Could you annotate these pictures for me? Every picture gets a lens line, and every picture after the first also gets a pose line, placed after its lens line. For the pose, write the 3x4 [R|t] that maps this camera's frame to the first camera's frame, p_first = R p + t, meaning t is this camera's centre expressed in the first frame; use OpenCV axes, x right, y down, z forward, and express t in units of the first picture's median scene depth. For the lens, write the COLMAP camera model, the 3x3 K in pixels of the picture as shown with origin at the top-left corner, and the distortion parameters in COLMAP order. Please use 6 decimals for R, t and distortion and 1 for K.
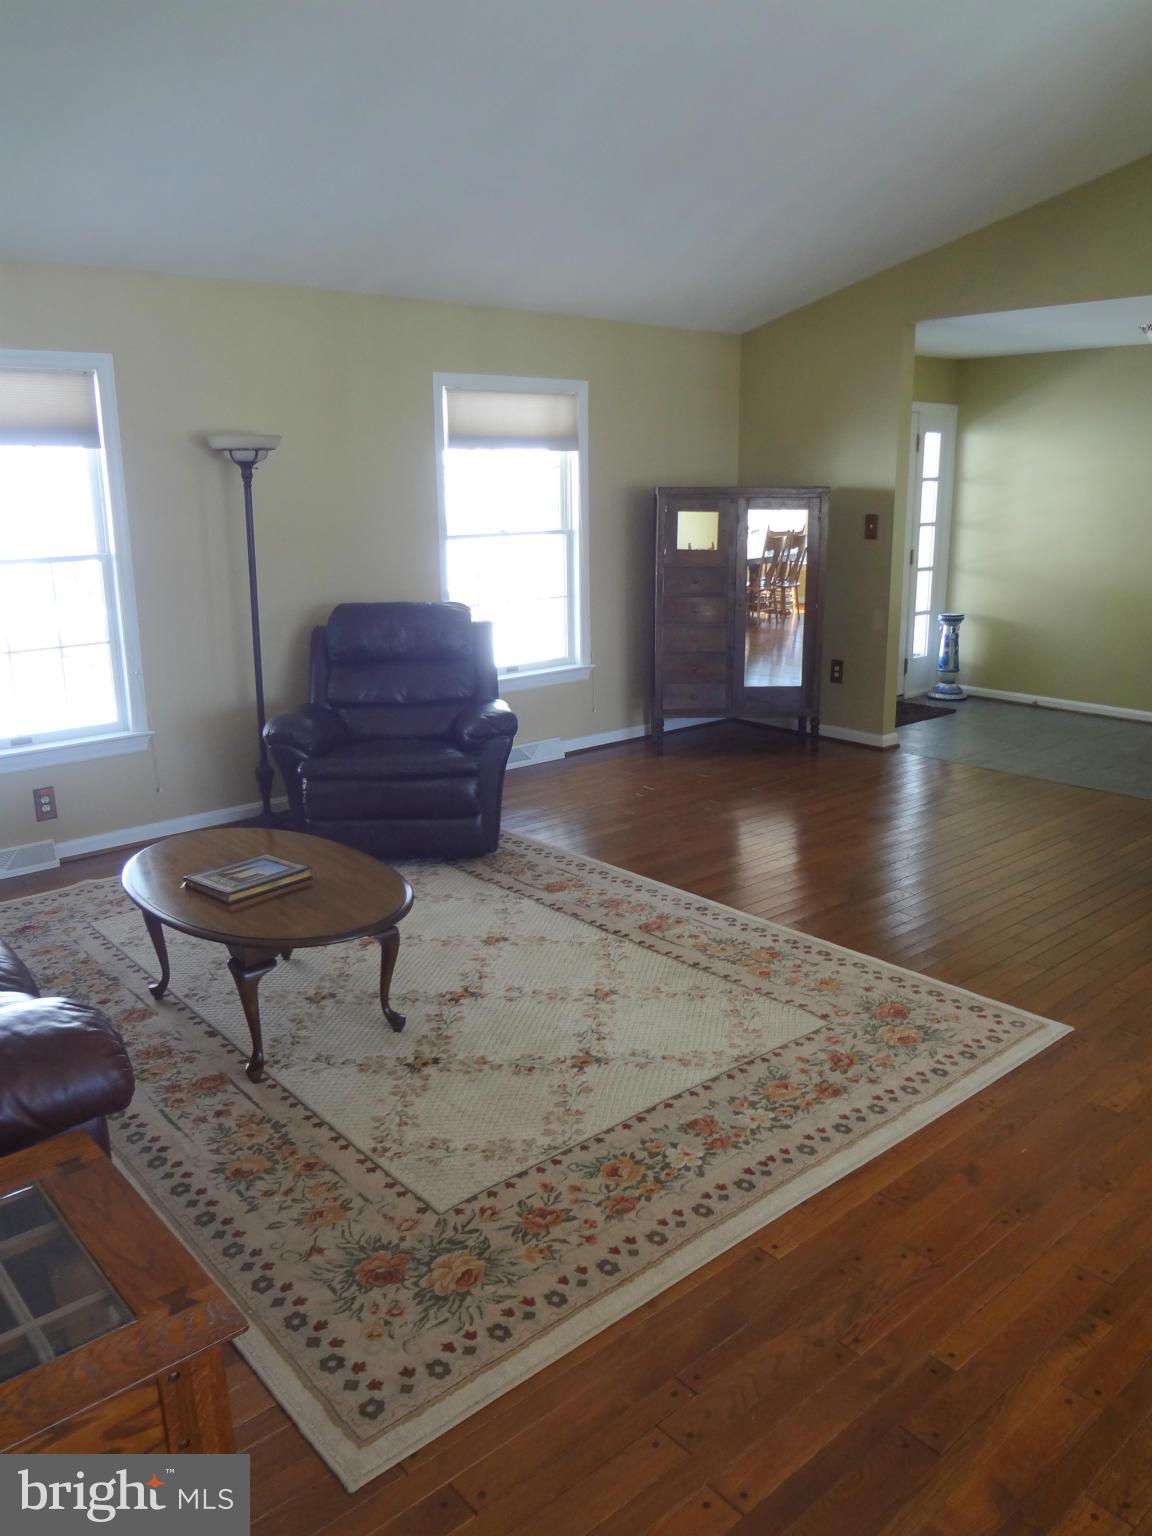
lens RADIAL K [[1135.5, 0, 576.0], [0, 1135.5, 768.0], [0, 0, 1]] dist [-0.041802, 0.008512]
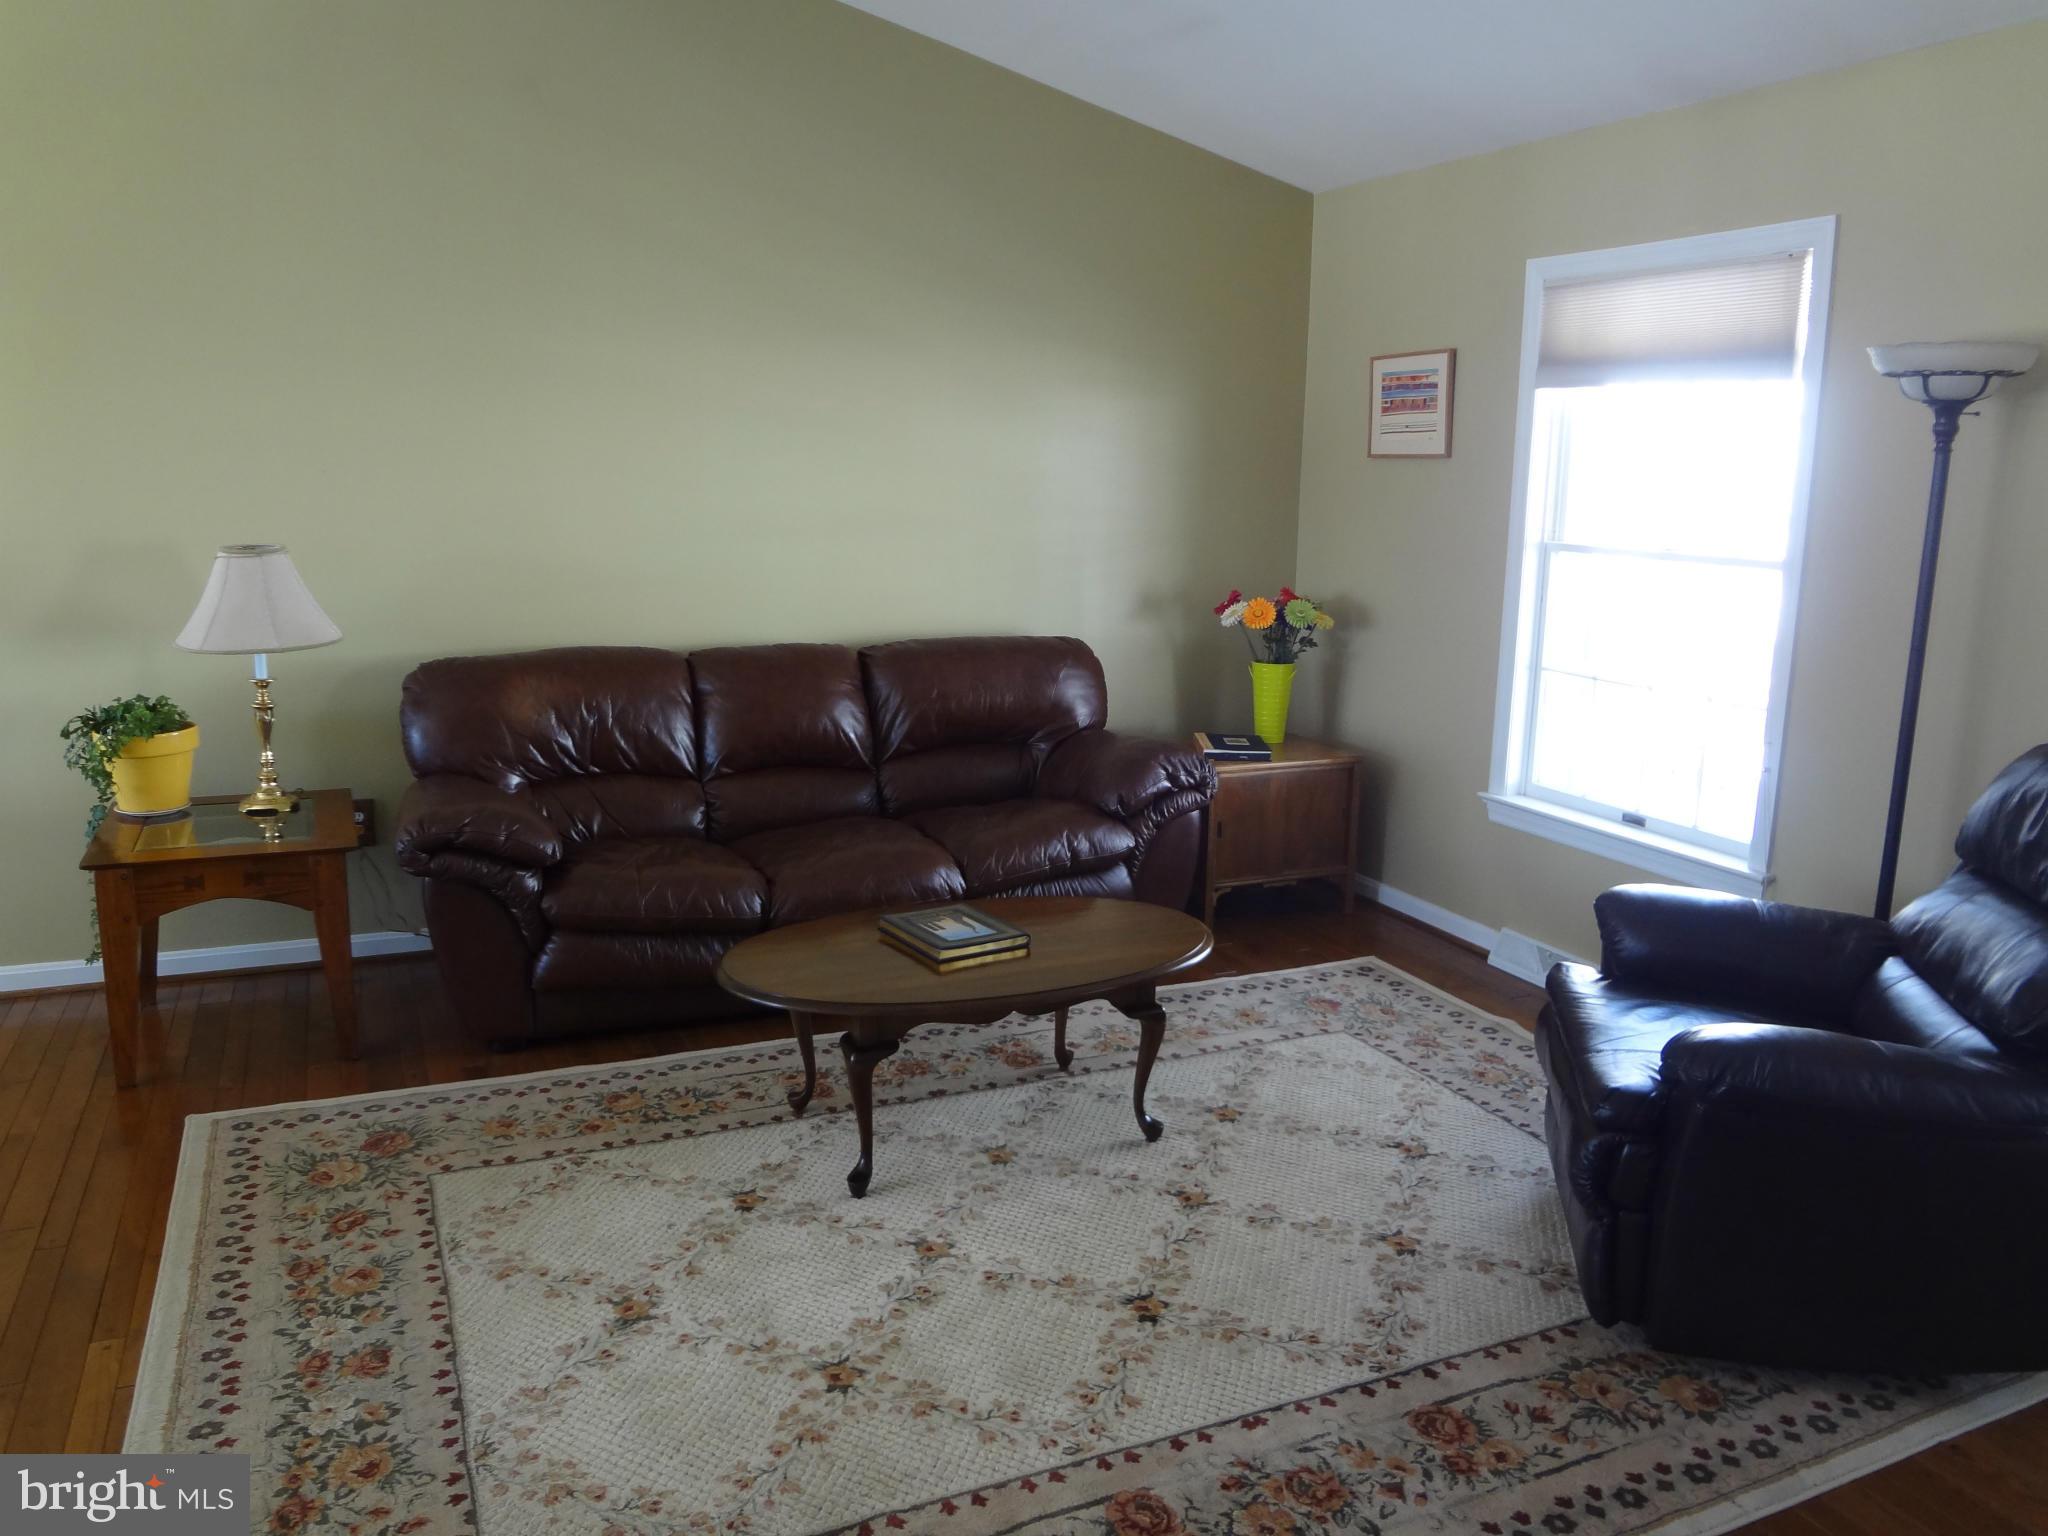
lens RADIAL K [[1514.1, 0, 1024.0], [0, 1514.1, 768.0], [0, 0, 1]] dist [-0.041802, 0.008512]
pose [[-0.284491, 0.198762, -0.937848, 0.789175], [-0.241424, 0.931889, 0.270733, -0.365450], [0.927782, 0.303440, -0.217128, 1.483448]]
